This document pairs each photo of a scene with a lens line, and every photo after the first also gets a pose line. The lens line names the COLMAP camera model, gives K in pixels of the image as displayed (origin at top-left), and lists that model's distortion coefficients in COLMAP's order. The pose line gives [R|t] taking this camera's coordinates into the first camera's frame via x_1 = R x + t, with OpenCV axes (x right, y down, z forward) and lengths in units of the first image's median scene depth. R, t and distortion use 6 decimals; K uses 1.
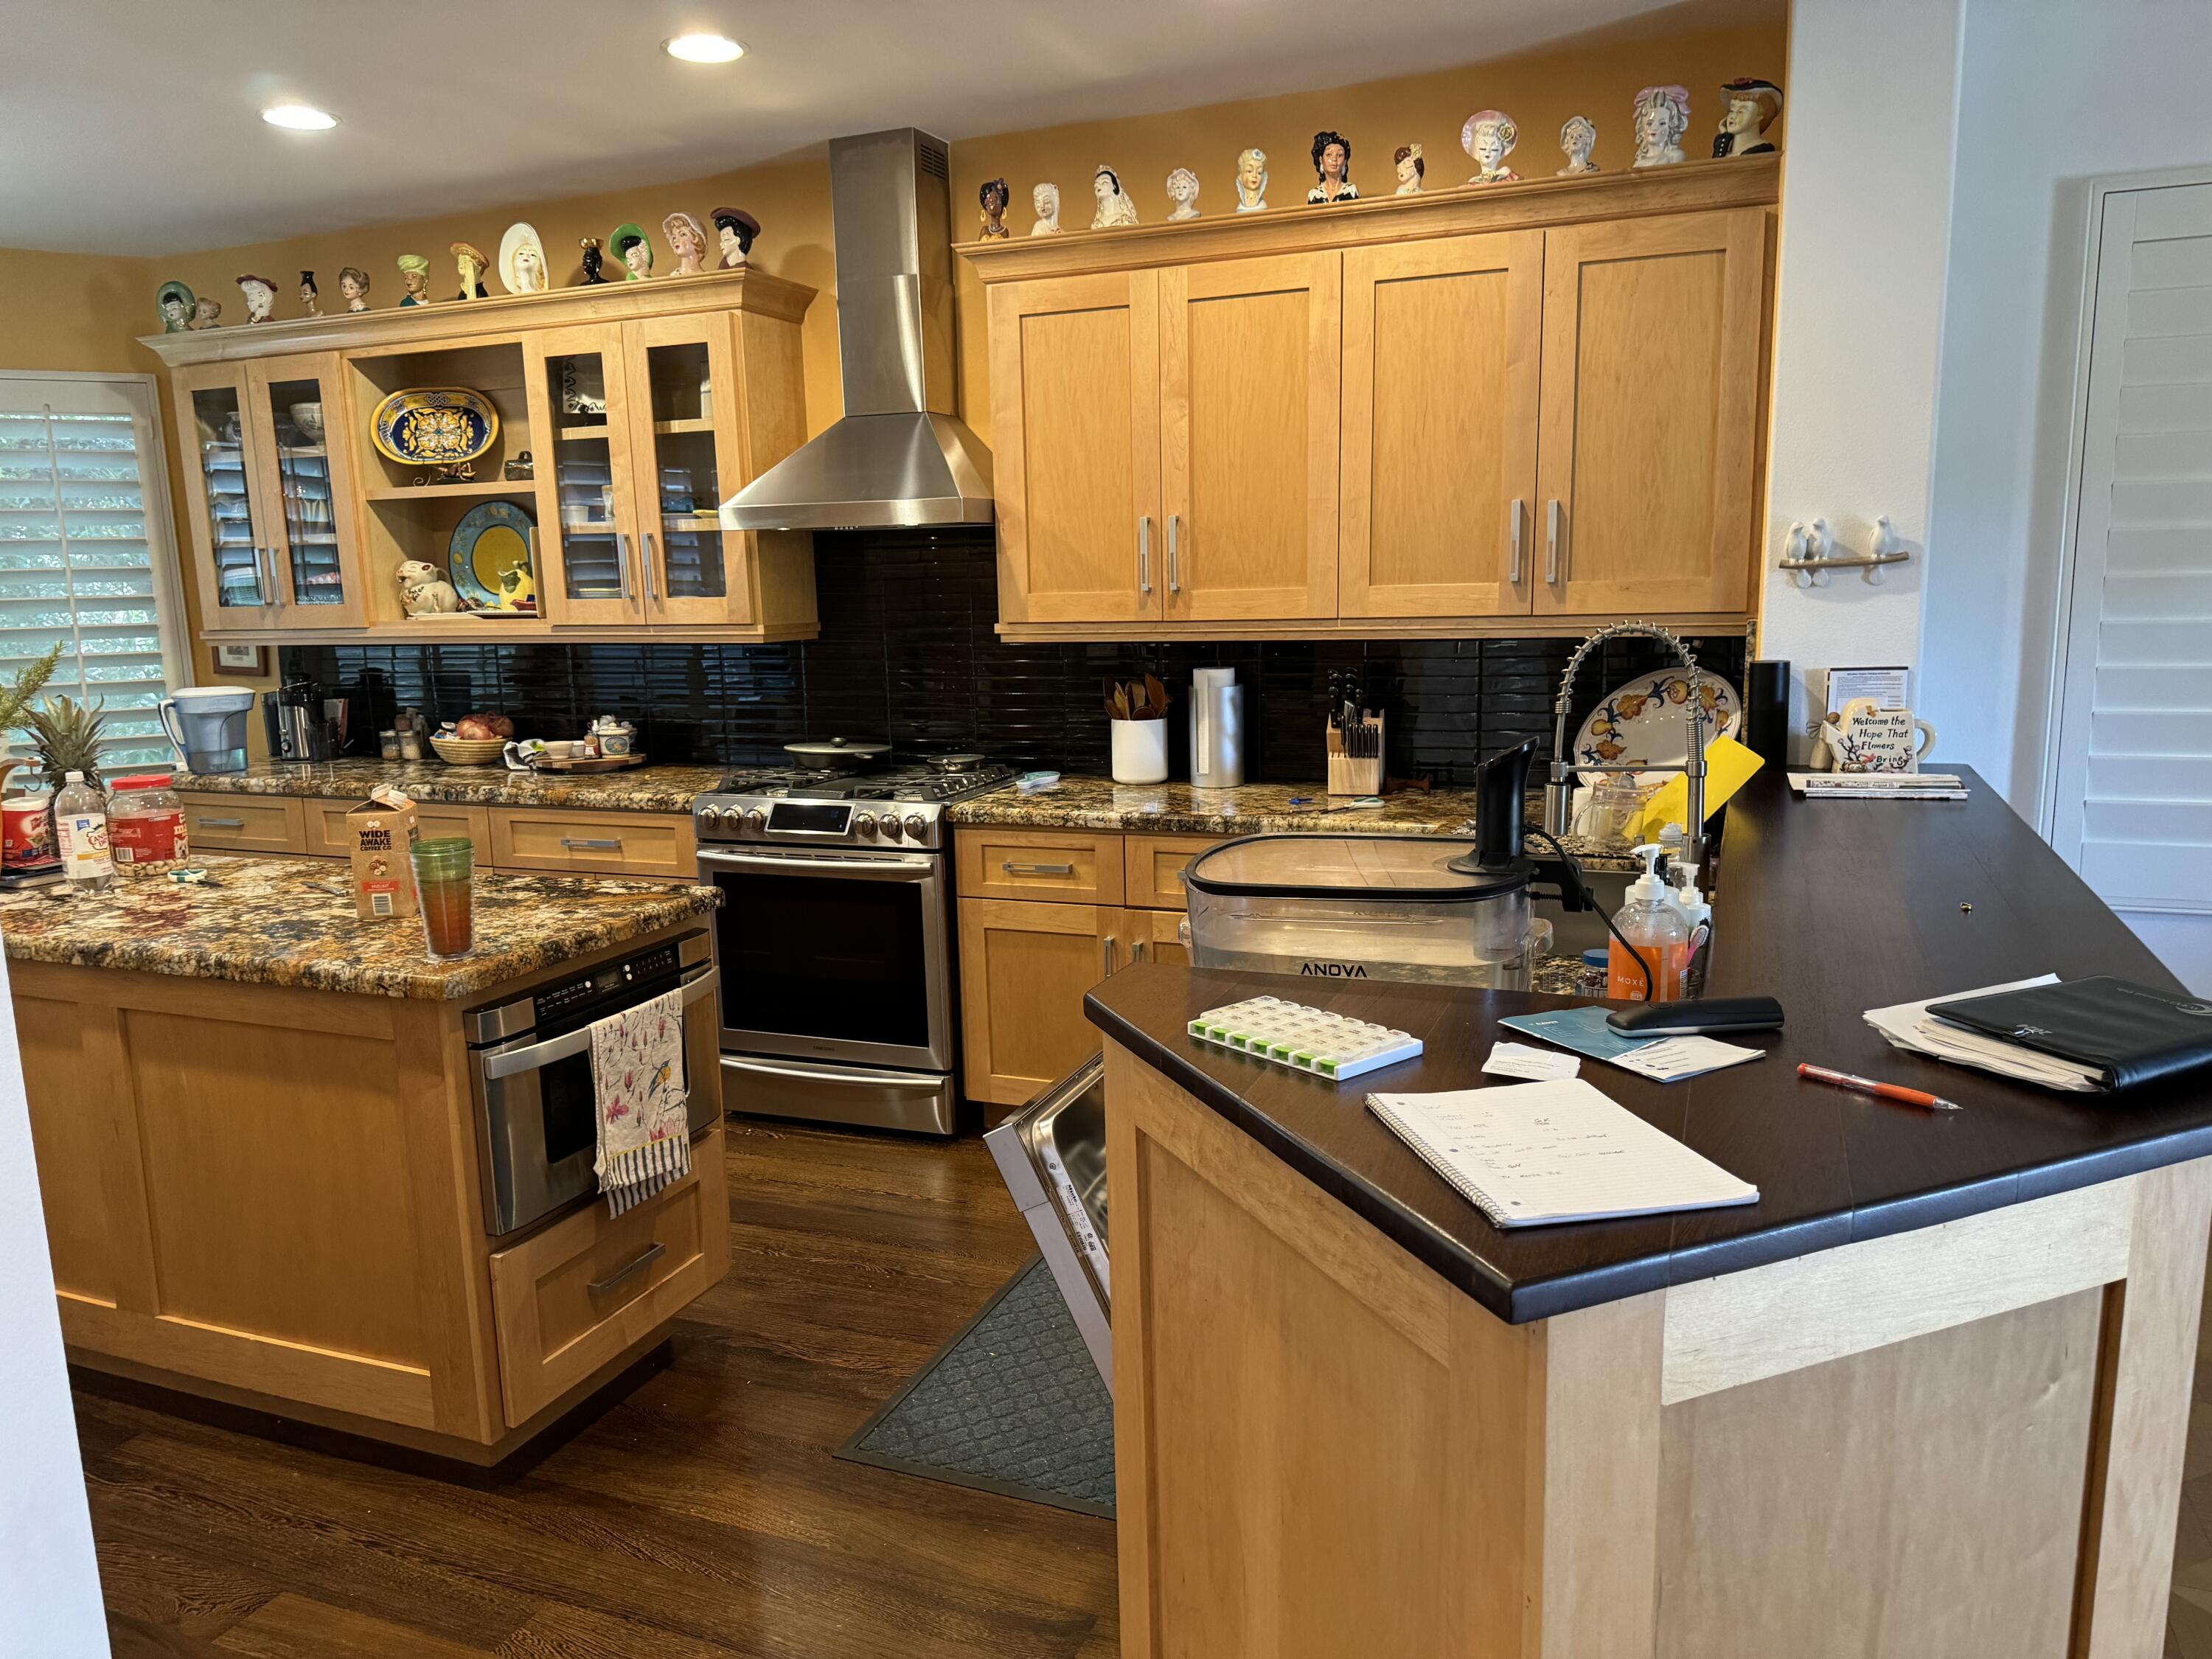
lens RADIAL K [[1565.6, 0, 1118.0], [0, 1565.6, 833.3], [0, 0, 1]] dist [0.033048, -0.010771]
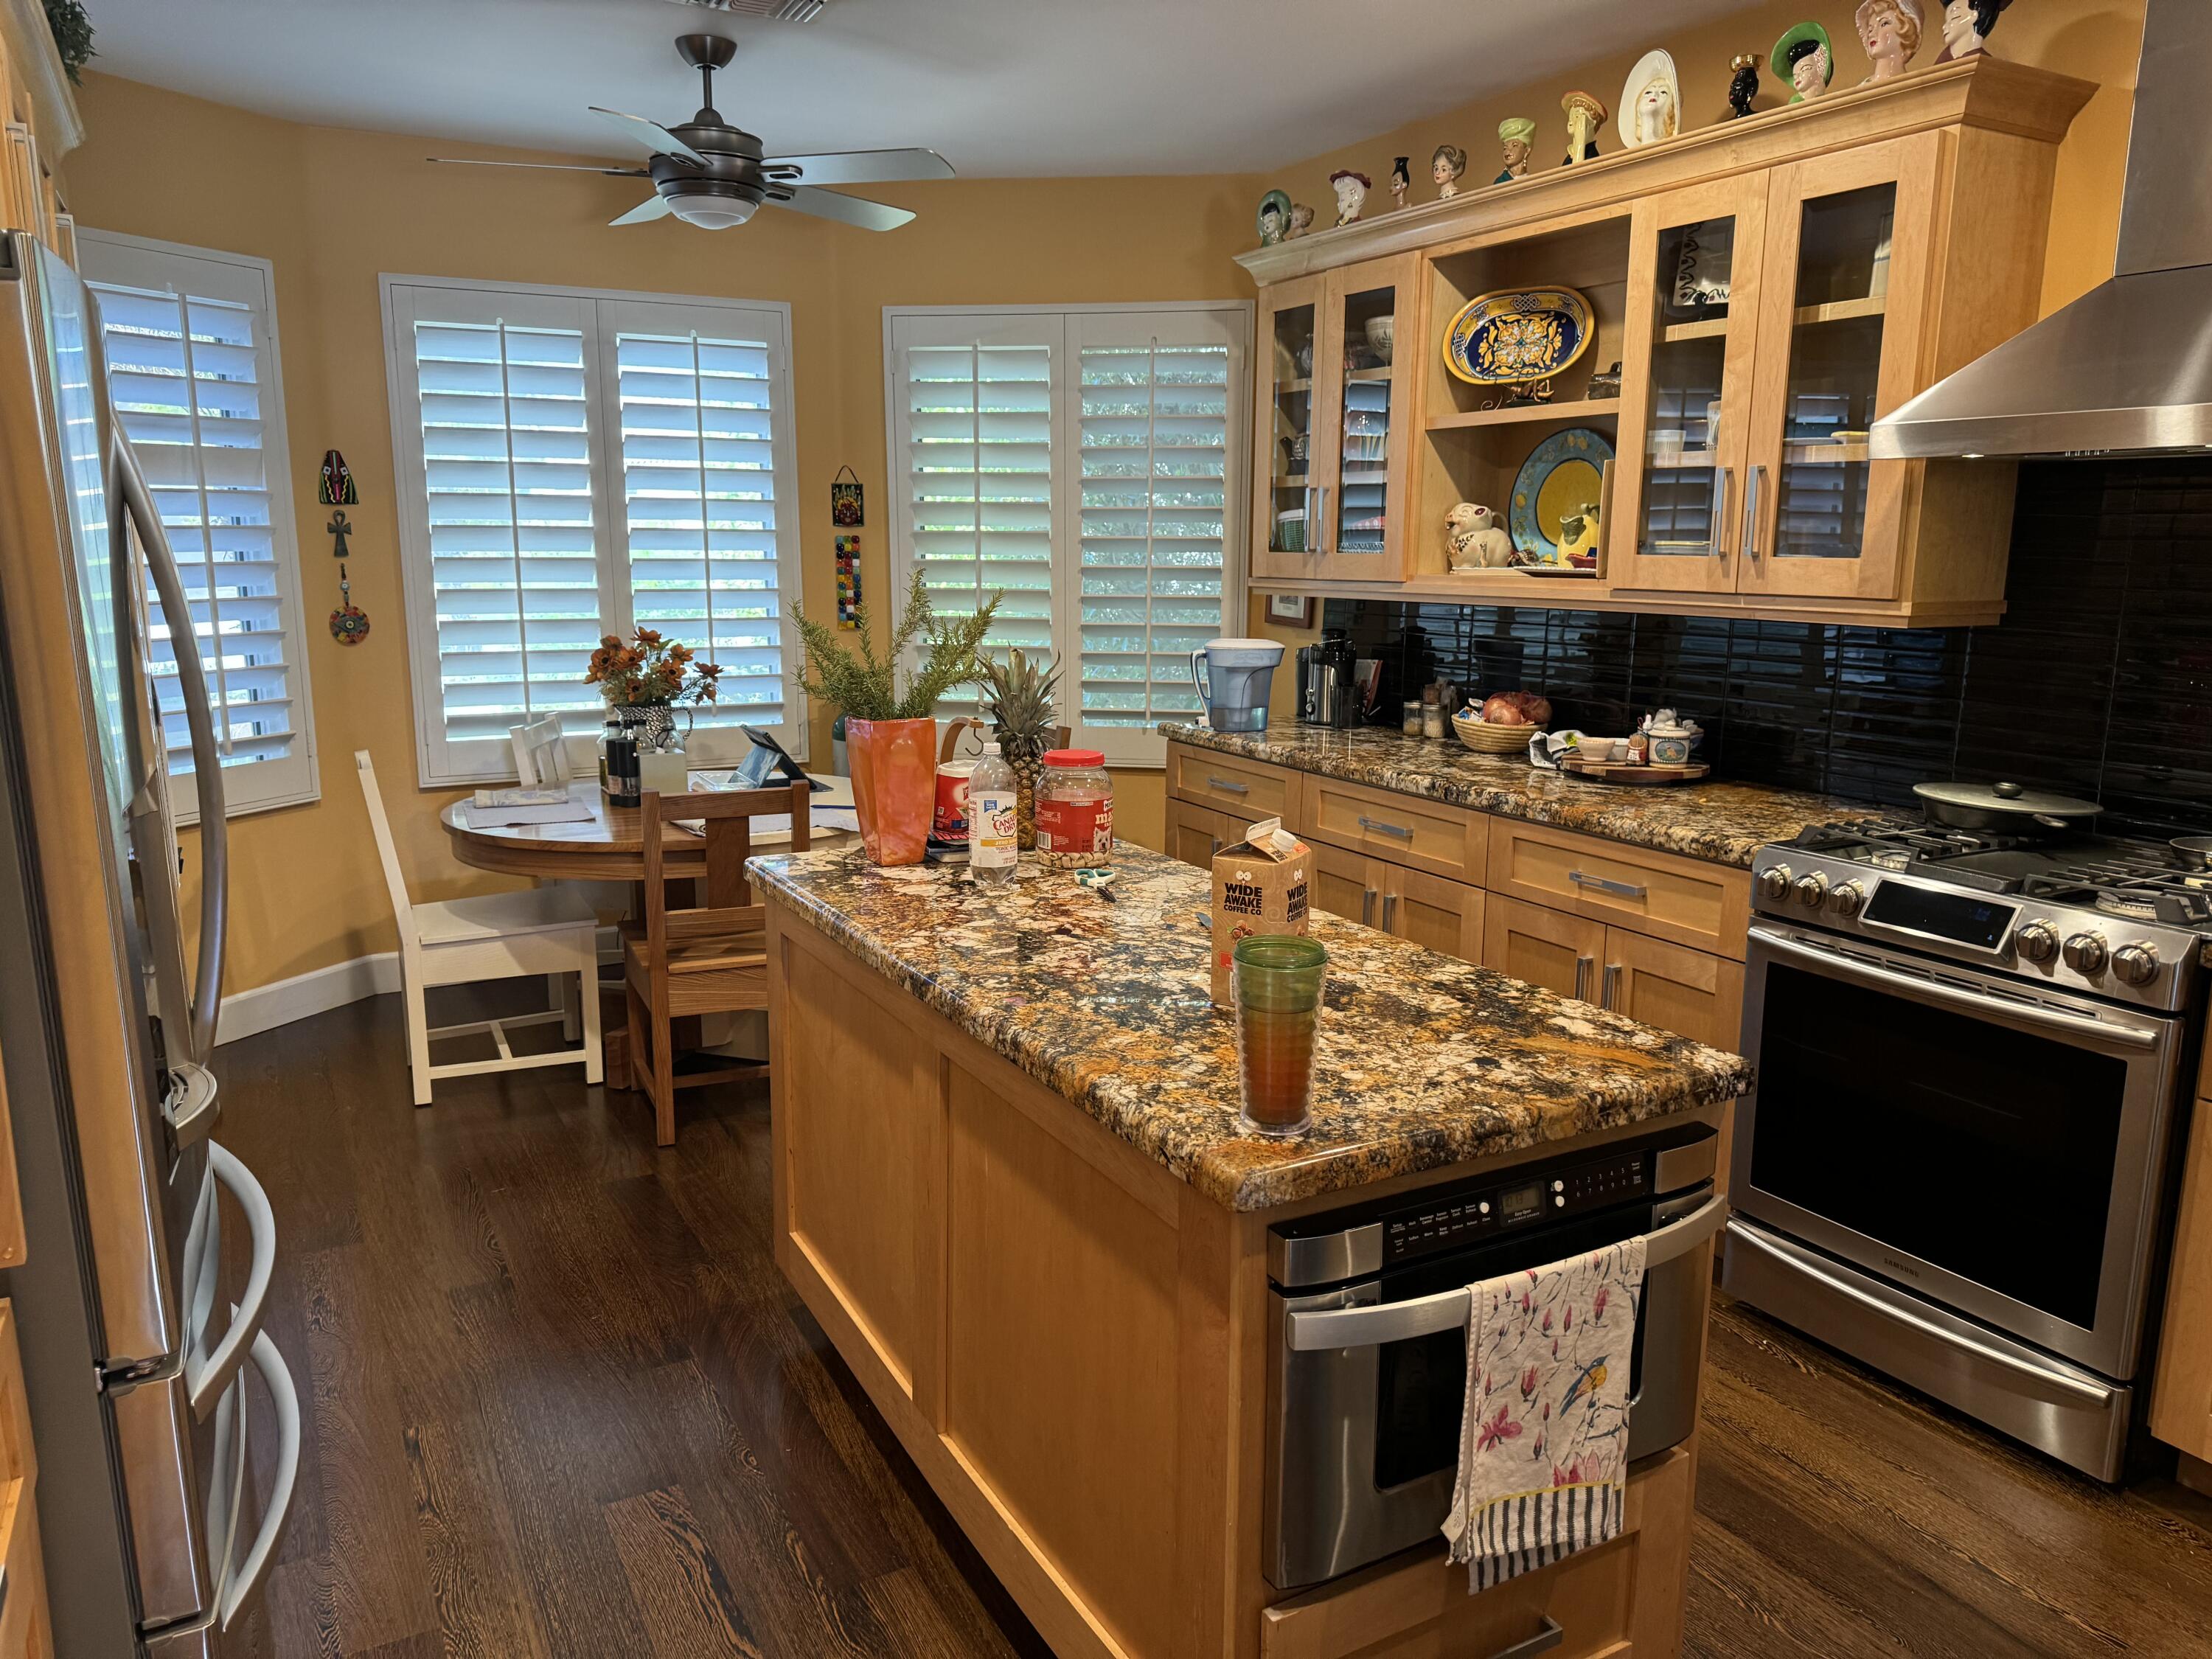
lens RADIAL K [[1565.6, 0, 1118.0], [0, 1565.6, 833.3], [0, 0, 1]] dist [0.033048, -0.010771]
pose [[0.774930, 0.148879, -0.614262, -0.058671], [-0.131121, 0.988587, 0.074187, -0.040499], [0.618296, 0.023053, 0.785607, 0.258752]]
